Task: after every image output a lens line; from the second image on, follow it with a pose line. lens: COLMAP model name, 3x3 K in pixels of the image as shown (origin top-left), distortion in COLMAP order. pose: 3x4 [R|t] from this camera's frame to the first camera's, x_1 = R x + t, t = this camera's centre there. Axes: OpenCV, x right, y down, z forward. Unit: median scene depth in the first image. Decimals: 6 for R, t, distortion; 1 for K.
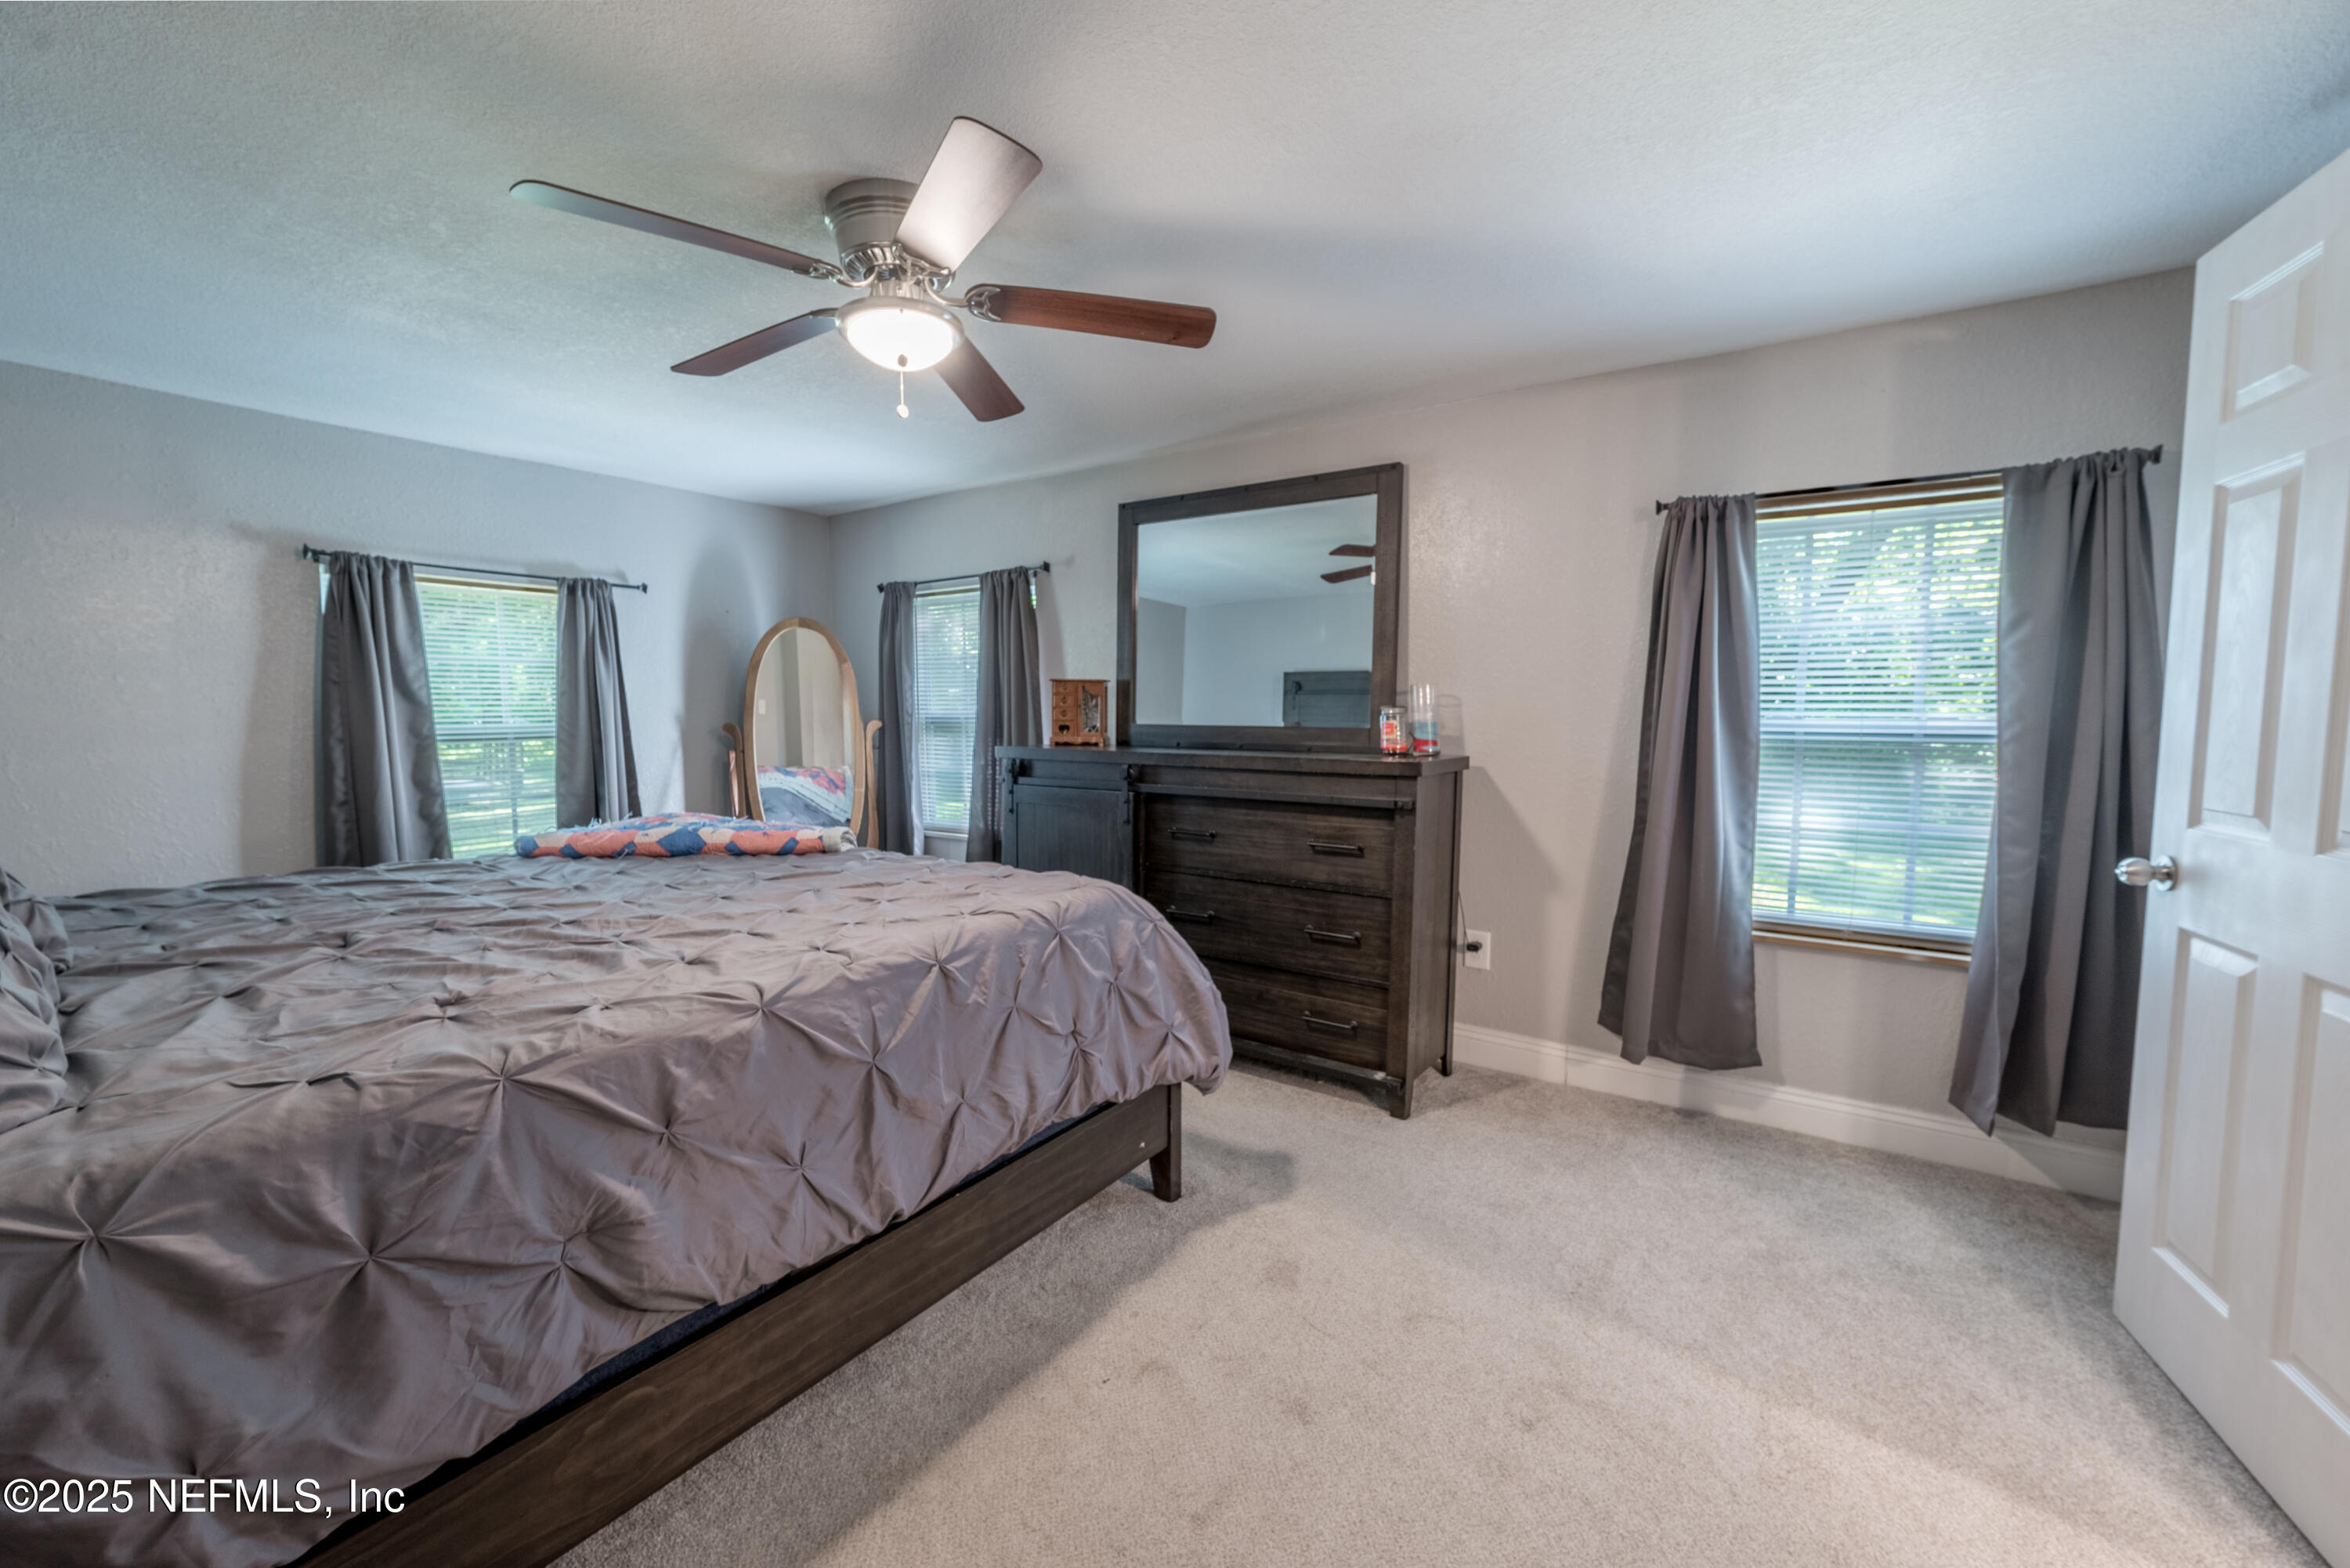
lens RADIAL K [[939.6, 0, 1172.4], [0, 939.6, 785.0], [0, 0, 1]] dist [-0.001771, -0.000375]
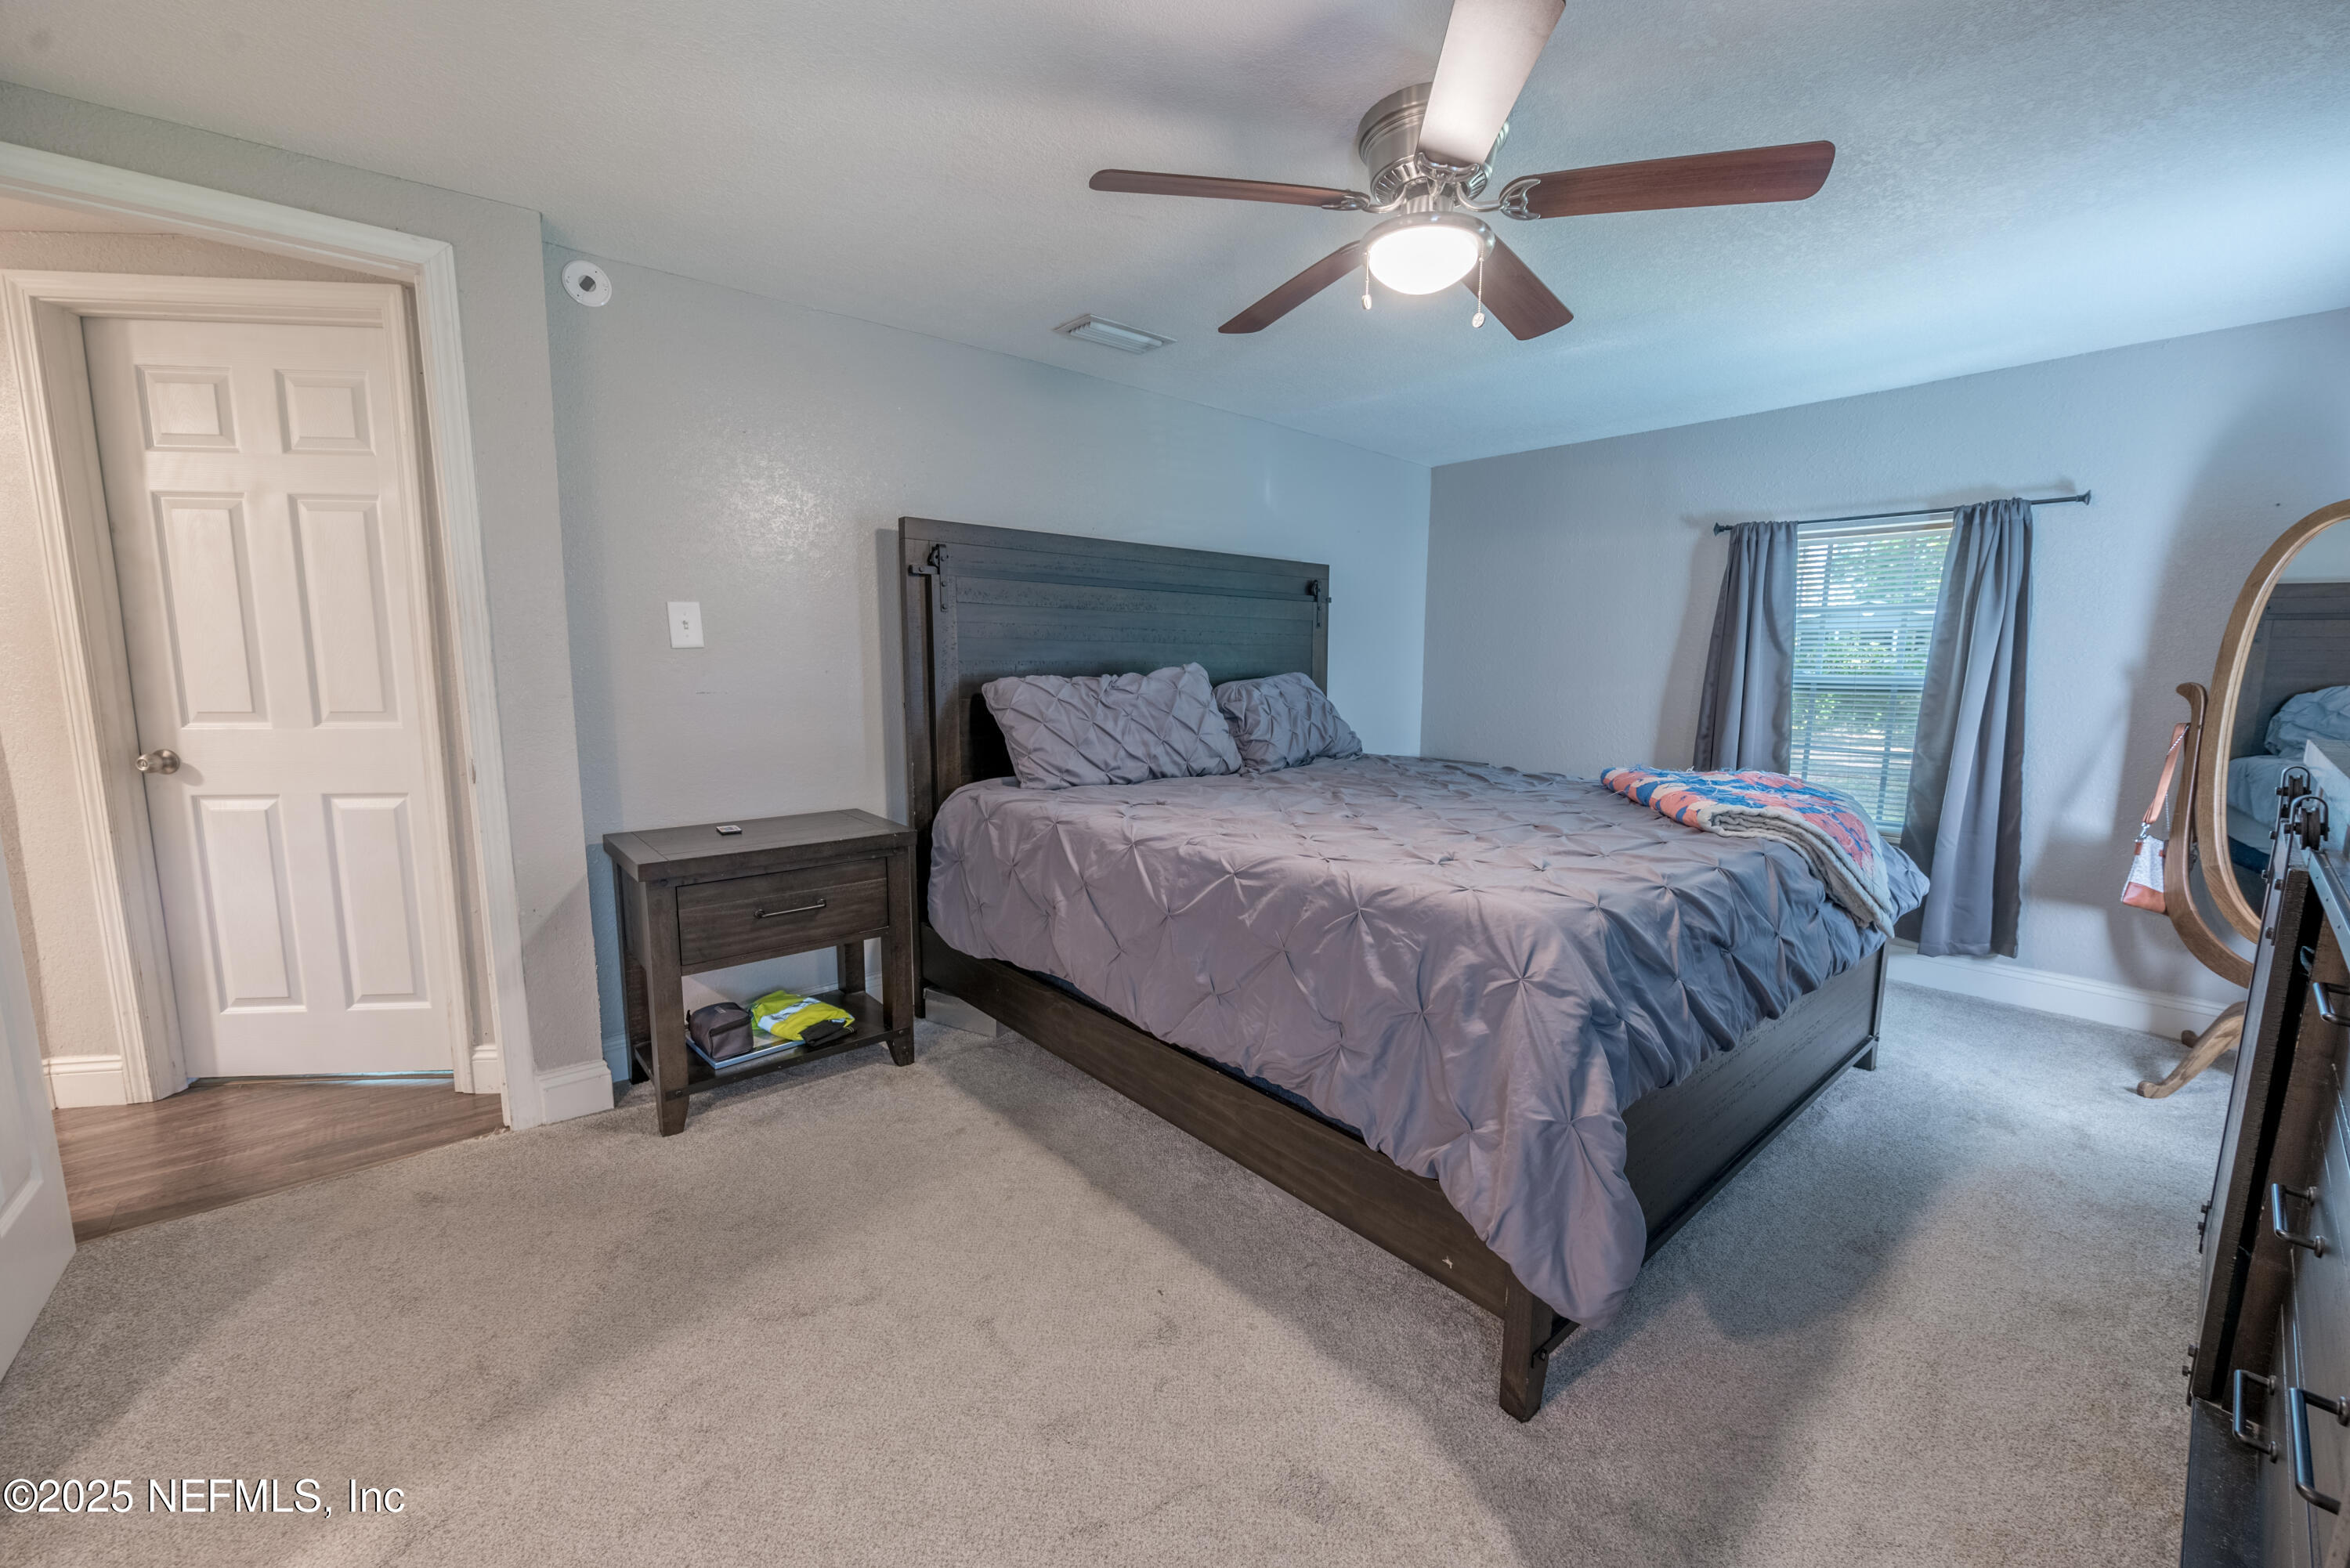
lens RADIAL K [[939.6, 0, 1186.7], [0, 939.6, 790.2], [0, 0, 1]] dist [-0.001771, -0.000375]
pose [[-0.264018, 0.134244, -0.955130, 0.452042], [-0.086800, 0.982942, 0.162147, -0.048799], [0.960604, 0.125715, -0.247862, 0.646219]]
